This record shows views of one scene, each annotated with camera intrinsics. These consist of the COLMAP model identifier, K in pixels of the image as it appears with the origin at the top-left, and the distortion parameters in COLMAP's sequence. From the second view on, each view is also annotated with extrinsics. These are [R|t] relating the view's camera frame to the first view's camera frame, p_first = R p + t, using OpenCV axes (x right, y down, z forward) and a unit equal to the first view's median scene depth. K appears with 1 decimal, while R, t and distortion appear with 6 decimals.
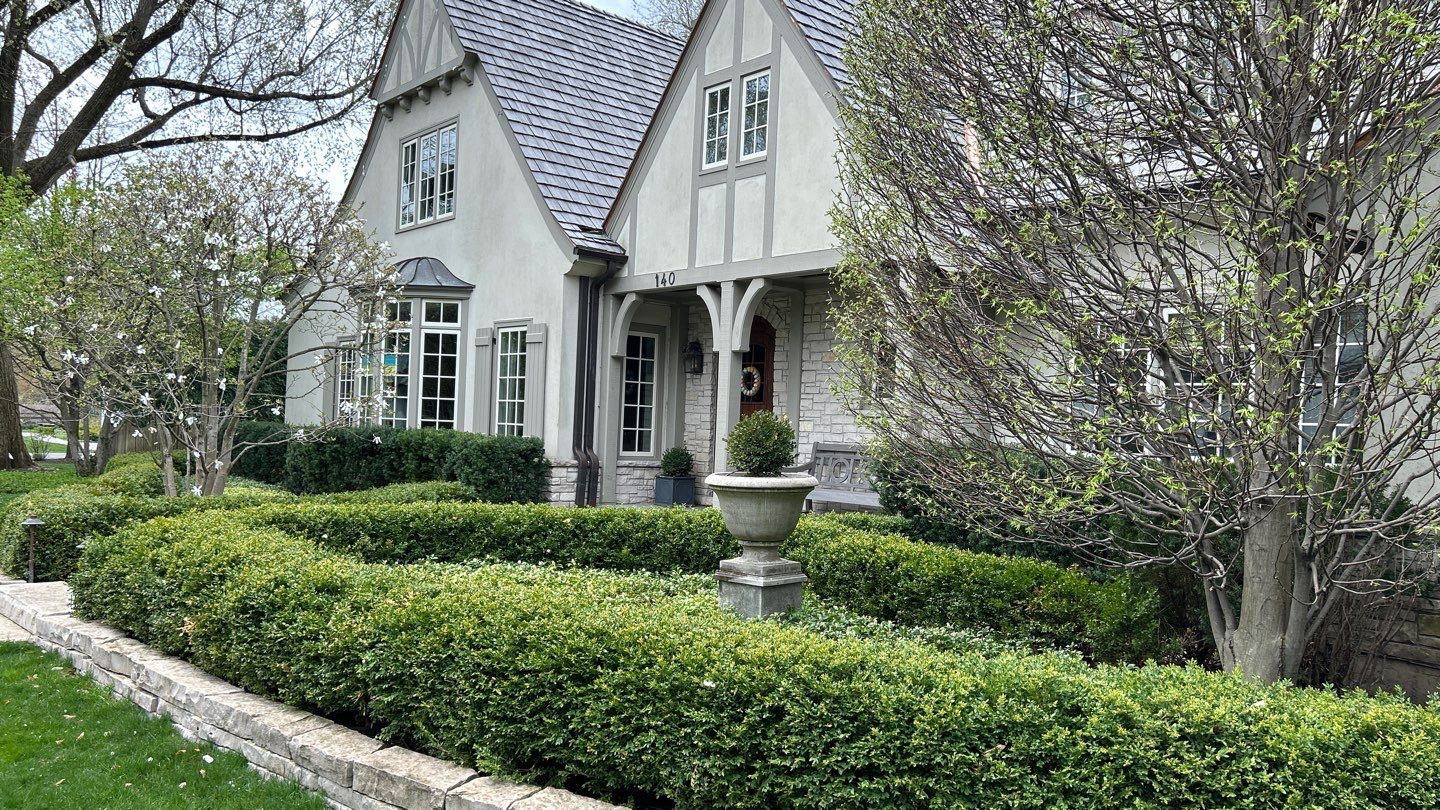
lens RADIAL K [[1049.3, 0, 720.0], [0, 1049.3, 405.0], [0, 0, 1]] dist [0.110951, -0.338167]
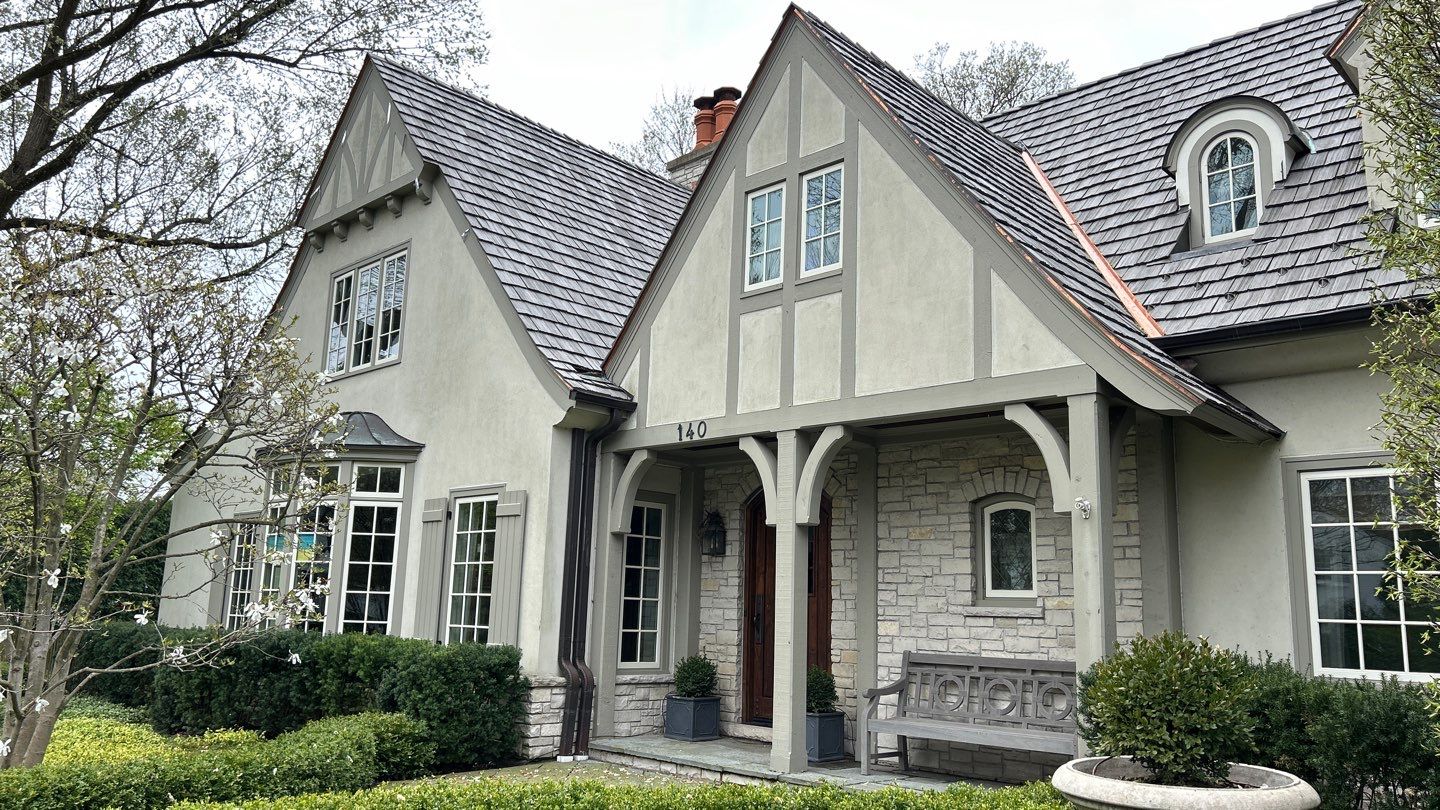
lens RADIAL K [[1034.0, 0, 708.2], [0, 1034.0, 406.8], [0, 0, 1]] dist [0.129523, -0.310883]
pose [[0.996489, 0.007393, 0.083392, -0.092754], [0.007001, 0.985246, -0.171002, -0.007521], [-0.083426, 0.170986, 0.981735, 0.231897]]
